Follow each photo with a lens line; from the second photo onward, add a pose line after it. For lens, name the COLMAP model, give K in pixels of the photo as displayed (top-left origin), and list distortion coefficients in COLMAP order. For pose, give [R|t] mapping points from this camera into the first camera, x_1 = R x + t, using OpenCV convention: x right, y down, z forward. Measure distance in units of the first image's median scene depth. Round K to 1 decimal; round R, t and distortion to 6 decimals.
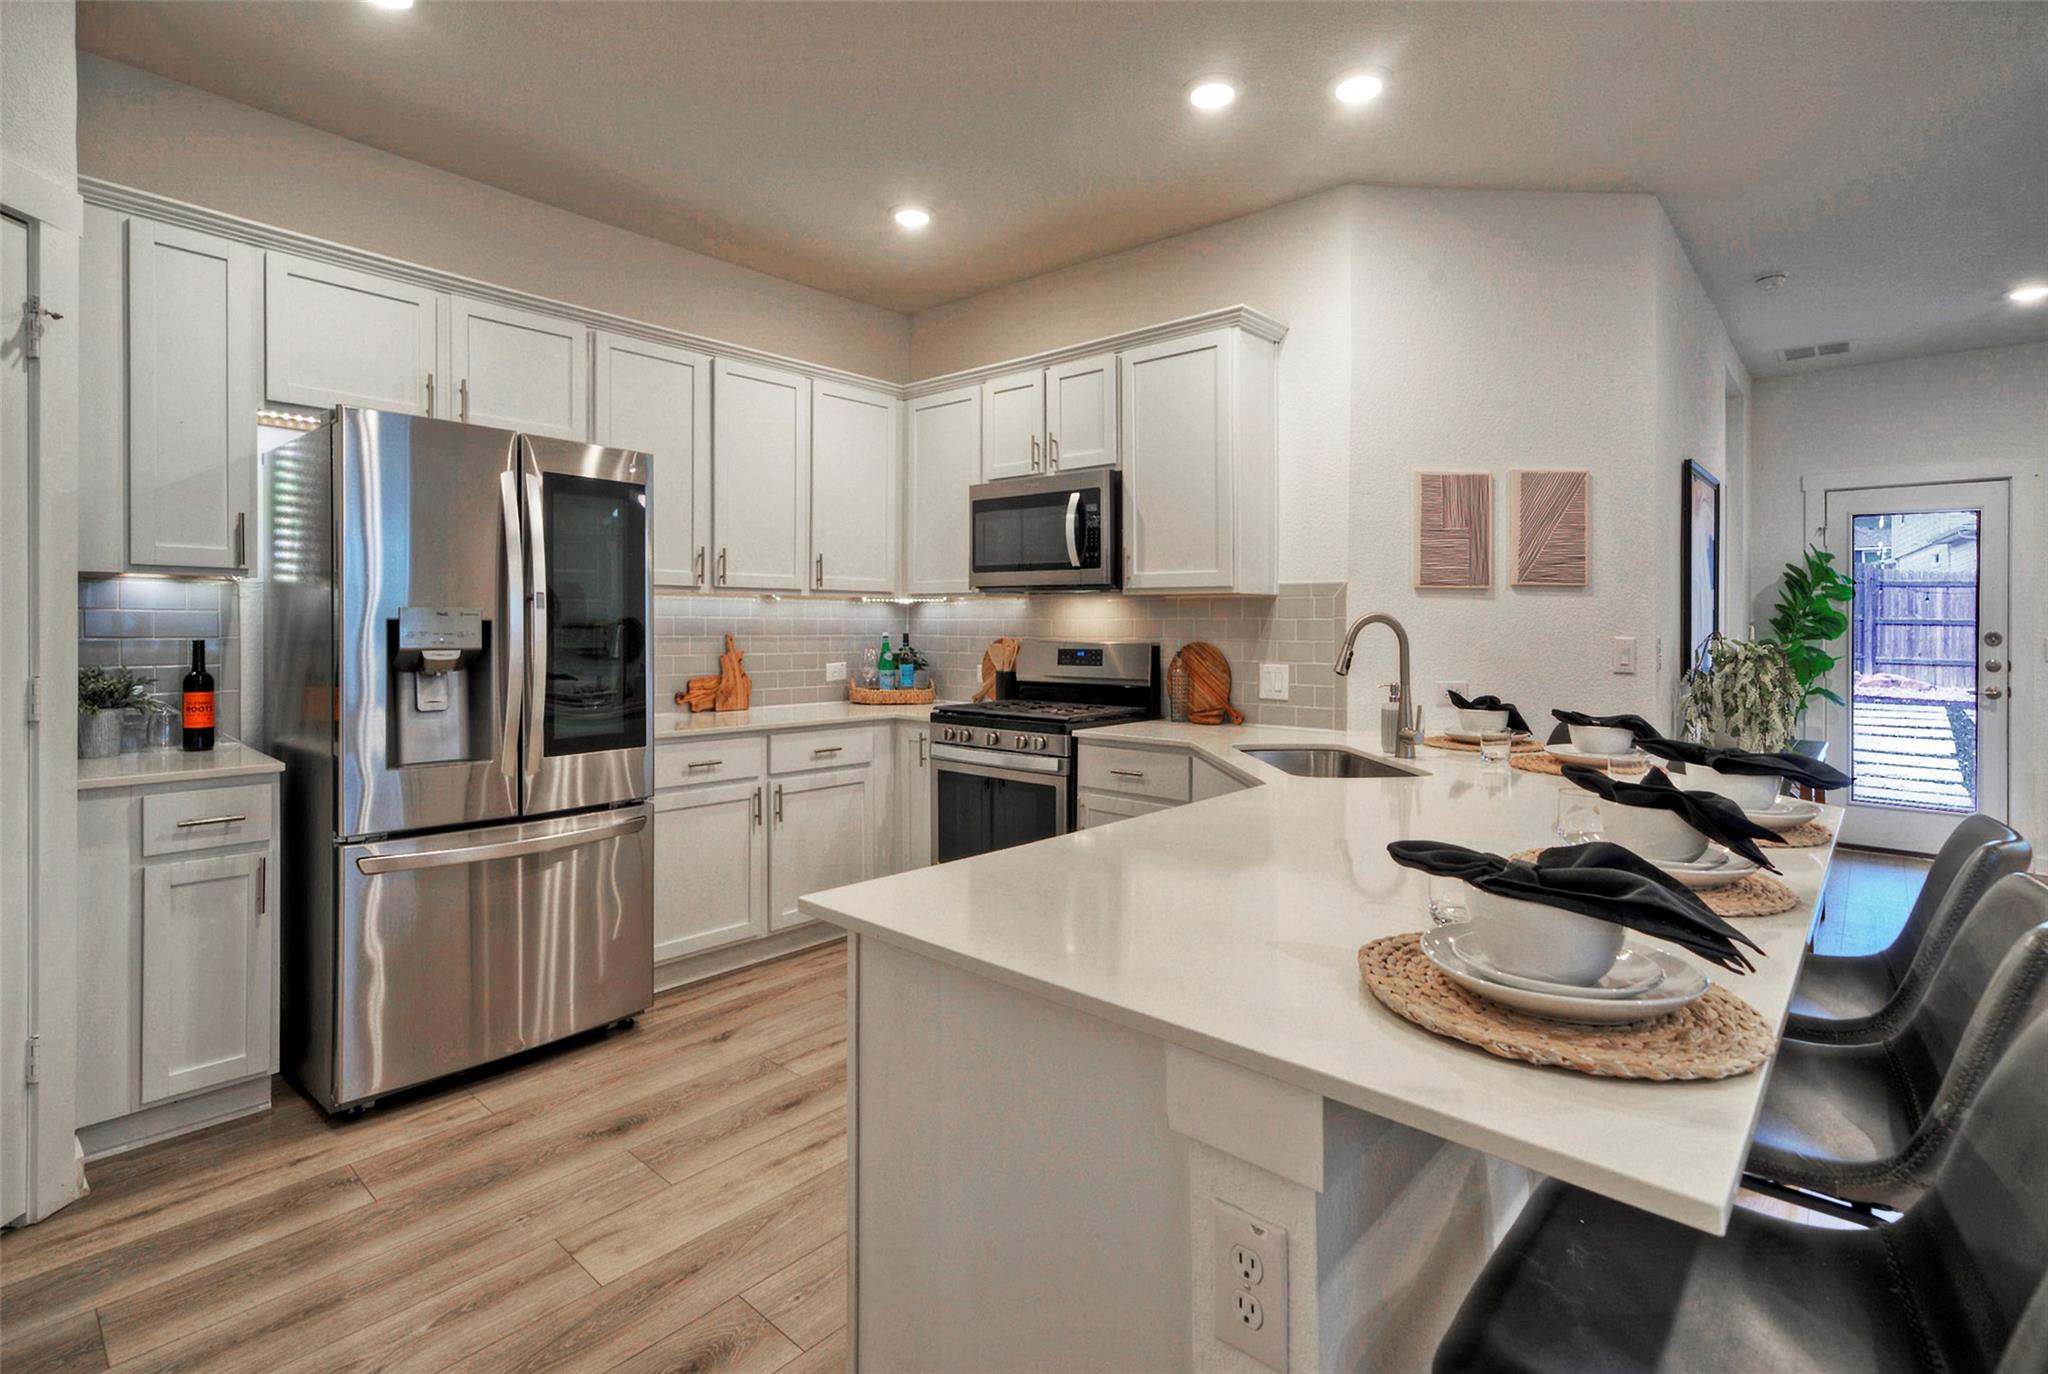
lens RADIAL K [[980.8, 0, 1040.2], [0, 980.8, 619.8], [0, 0, 1]] dist [0.021537, -0.004856]
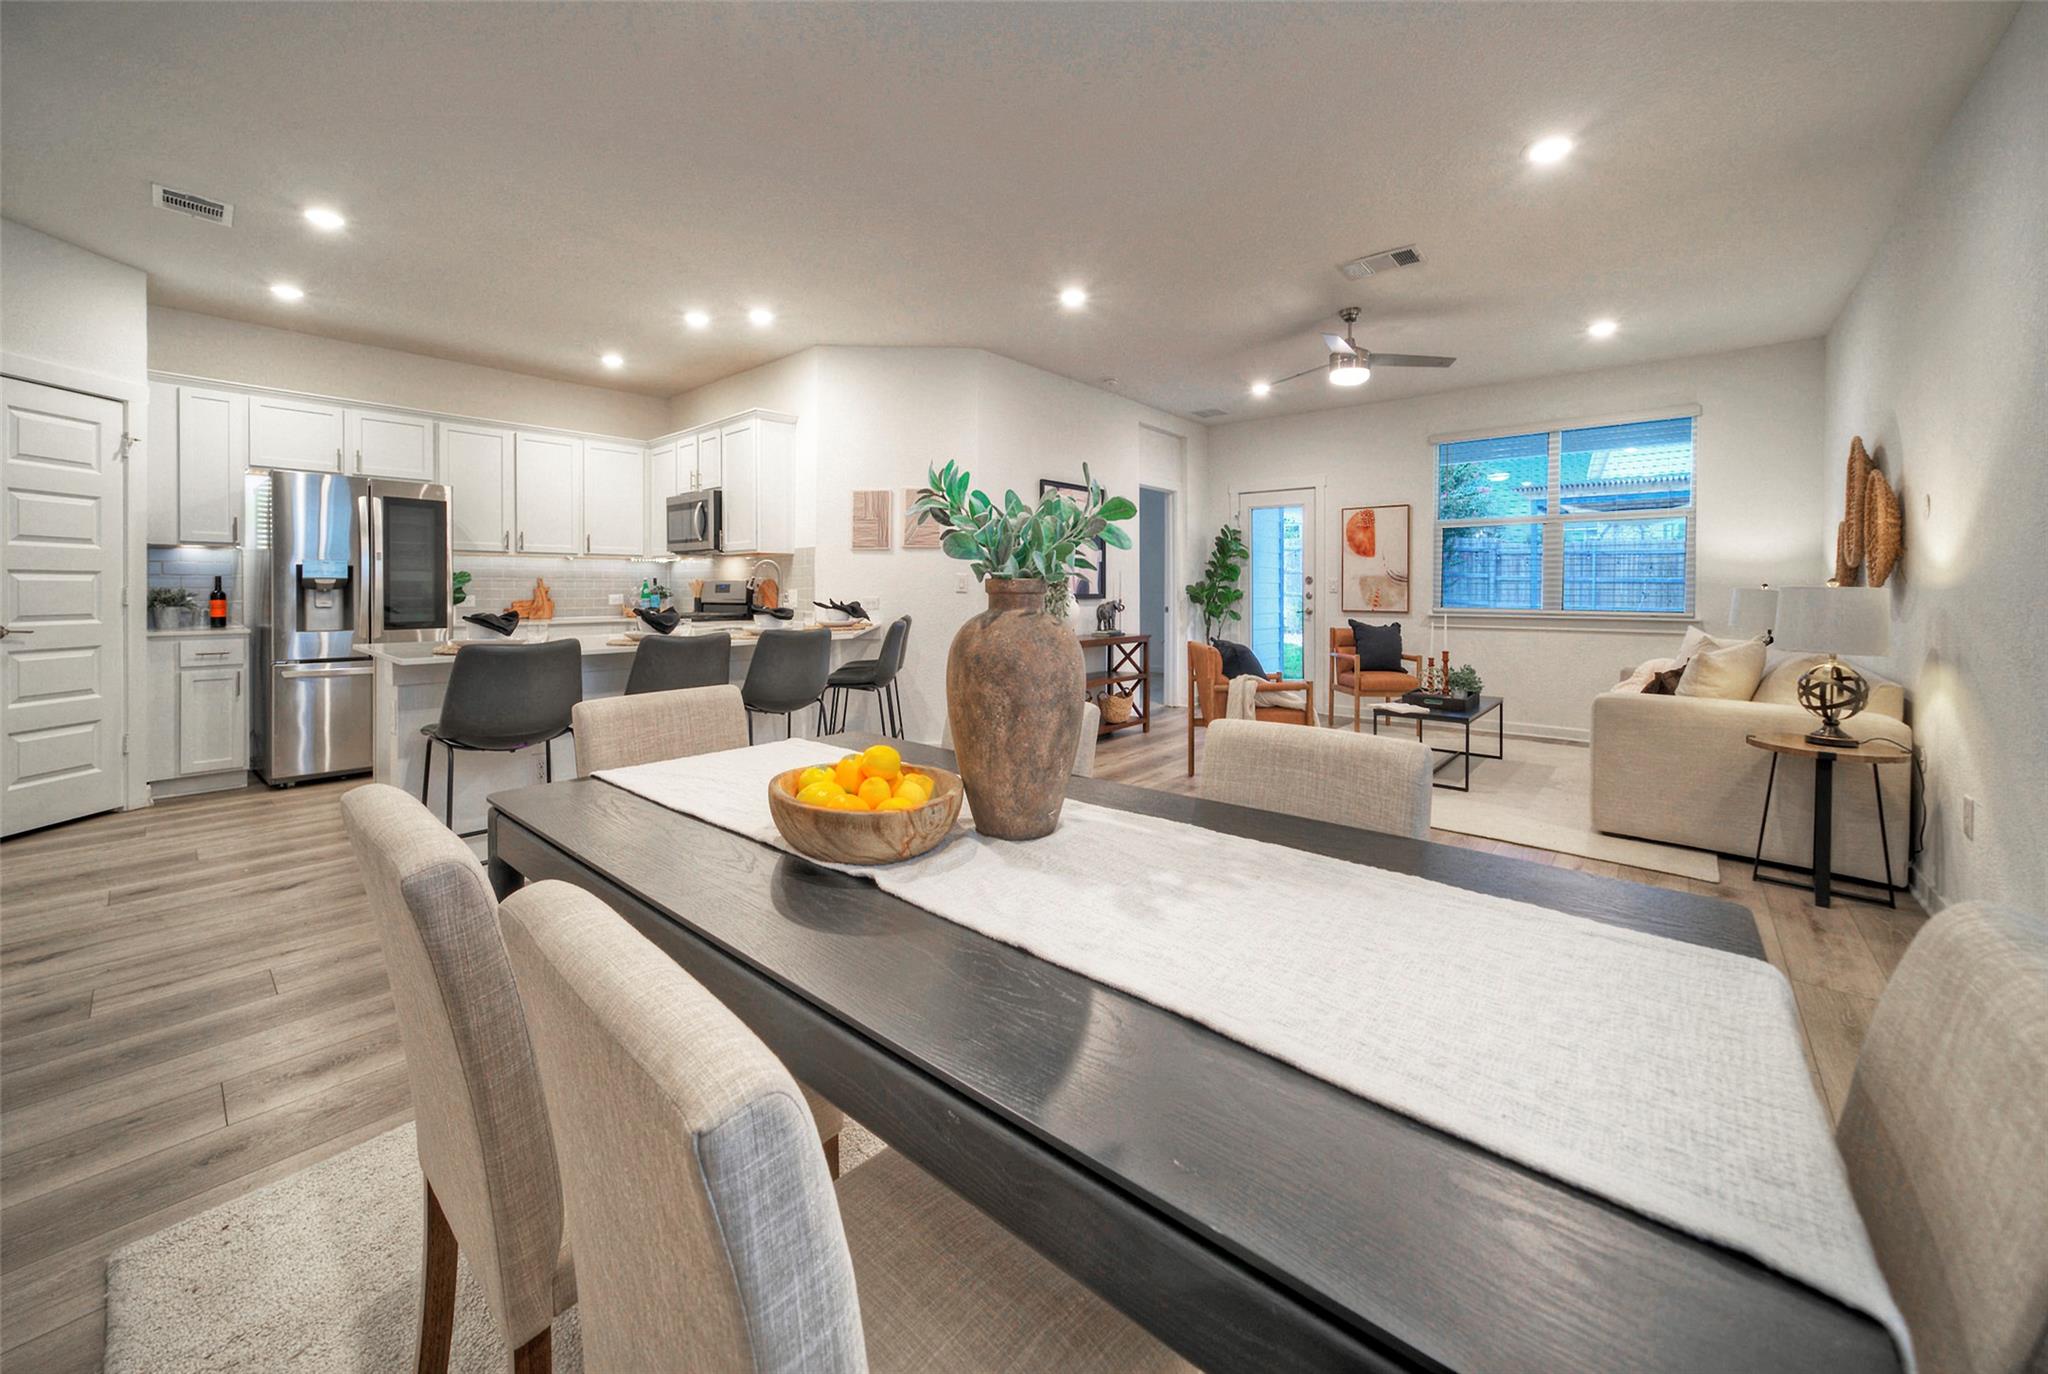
lens RADIAL K [[762.4, 0, 1024.3], [0, 762.4, 591.2], [0, 0, 1]] dist [0.001051, 0.001761]
pose [[0.999954, -0.006393, 0.007166, 0.718950], [0.006347, 0.999960, 0.006370, 0.043398], [-0.007206, -0.006324, 0.999954, -0.541014]]
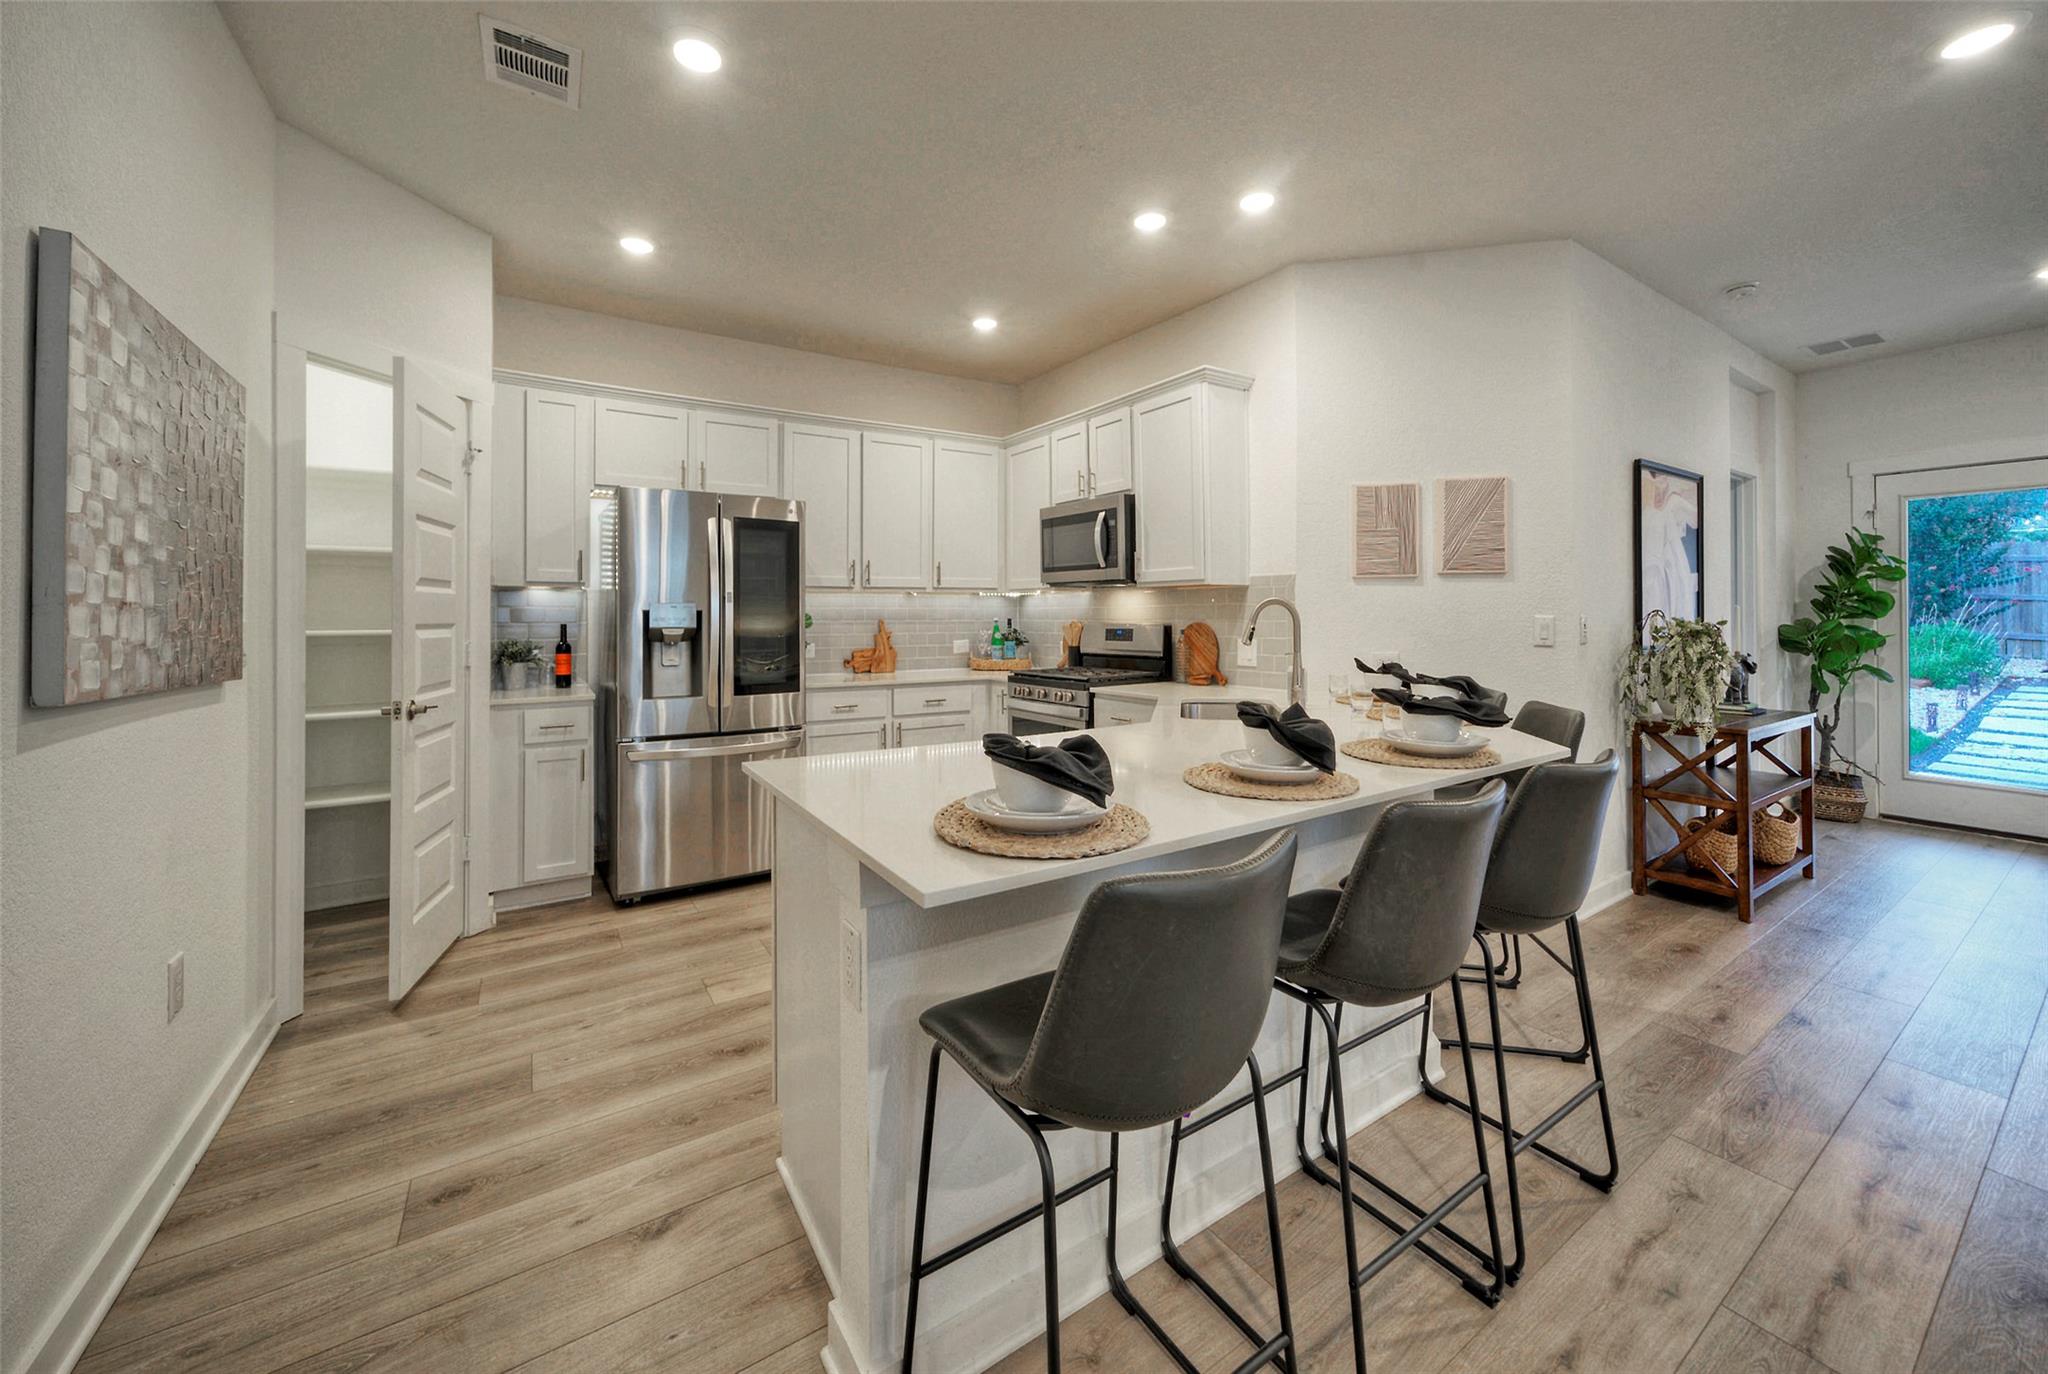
lens RADIAL K [[762.4, 0, 993.0], [0, 762.4, 605.8], [0, 0, 1]] dist [0.001051, 0.001761]
pose [[0.960629, -0.012068, -0.277573, 0.205021], [0.010175, 0.999914, -0.008259, 0.006436], [0.277649, 0.005110, 0.960669, -0.060122]]
